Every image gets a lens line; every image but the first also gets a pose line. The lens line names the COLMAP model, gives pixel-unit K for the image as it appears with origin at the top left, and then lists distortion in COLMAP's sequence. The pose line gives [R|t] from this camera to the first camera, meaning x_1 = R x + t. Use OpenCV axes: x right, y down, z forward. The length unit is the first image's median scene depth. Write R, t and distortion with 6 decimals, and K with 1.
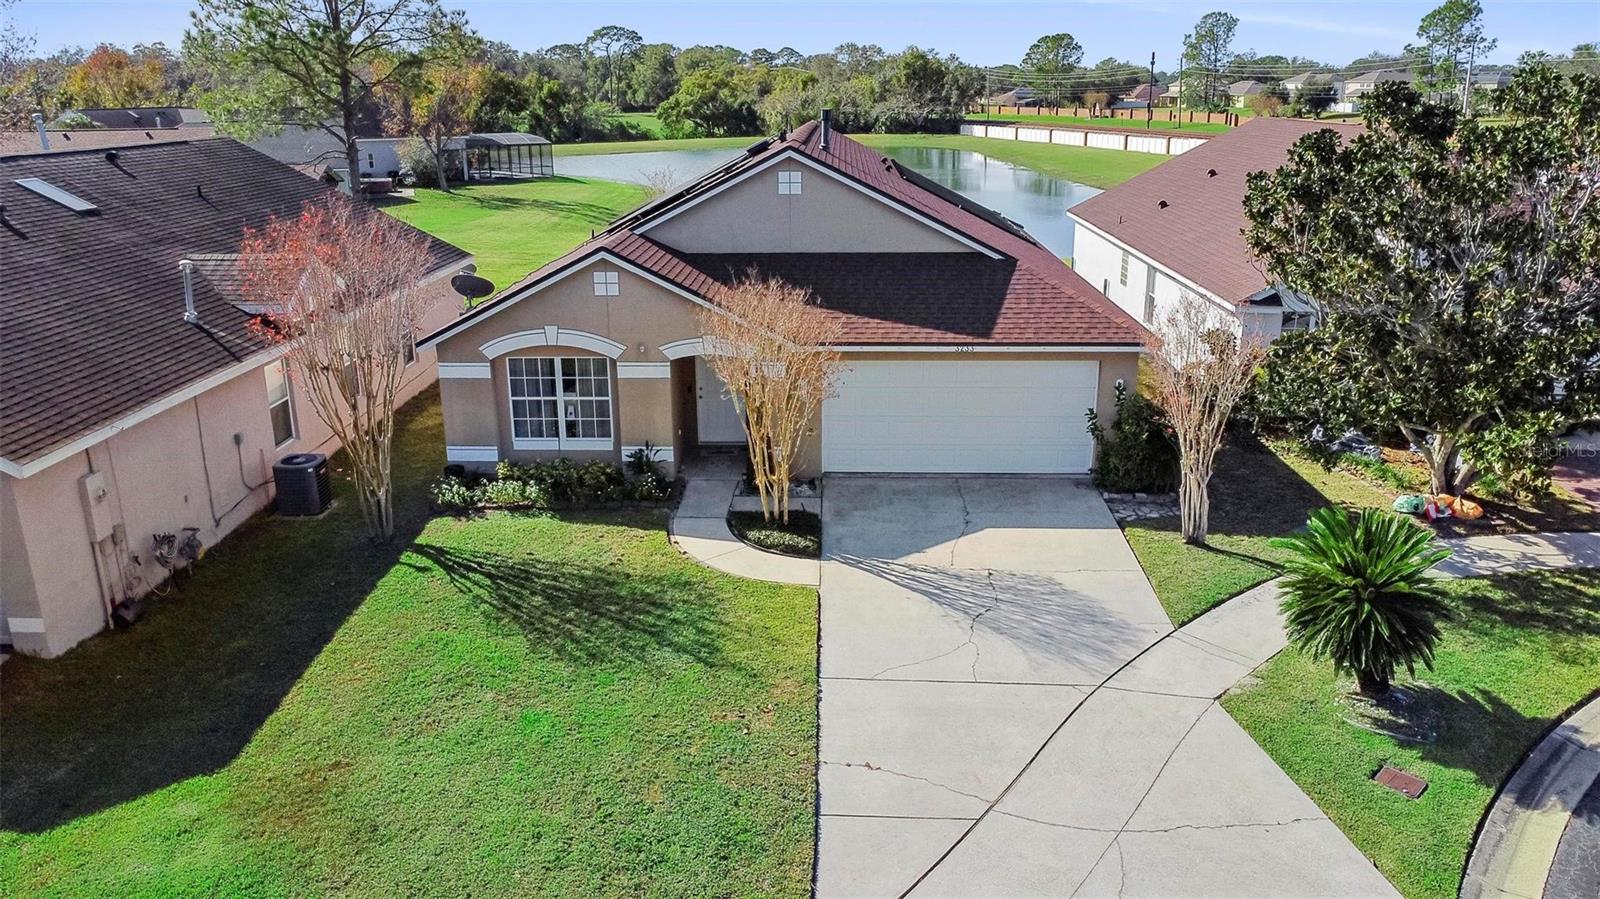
lens RADIAL K [[1151.9, 0, 799.6], [0, 1151.9, 448.9], [0, 0, 1]] dist [-0.024259, -0.010176]
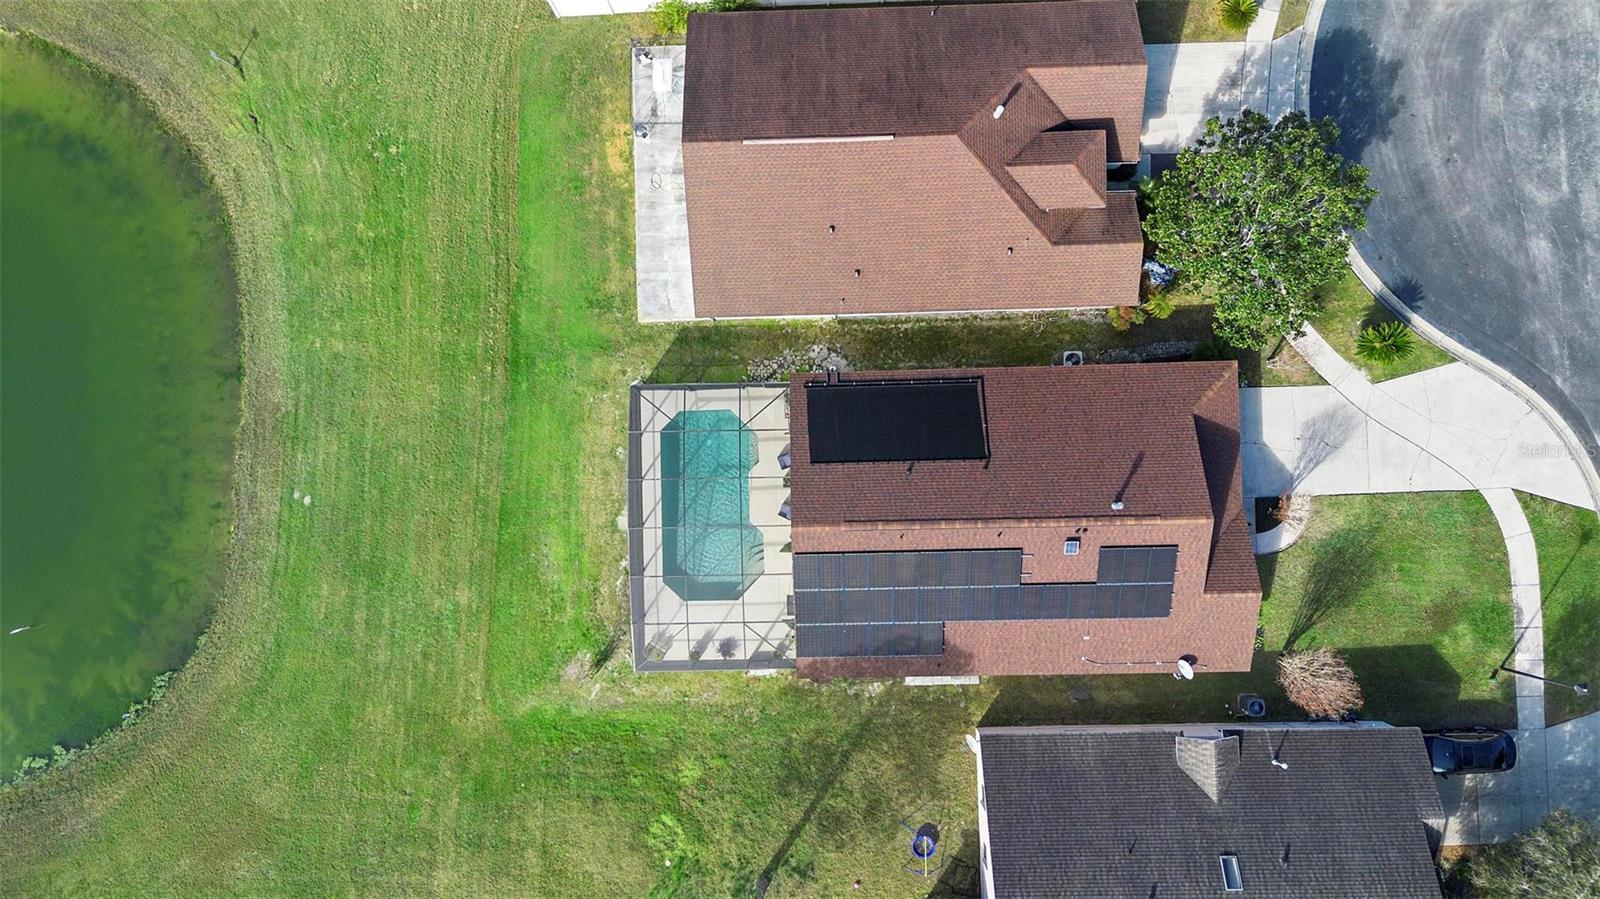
lens RADIAL K [[1132.2, 0, 802.4], [0, 1132.2, 449.5], [0, 0, 1]] dist [0.064124, -0.060167]
pose [[-0.063388, -0.997155, 0.040781, 0.093564], [0.316016, 0.018705, 0.948569, -2.847629], [-0.946634, 0.073015, 0.313932, 1.194291]]
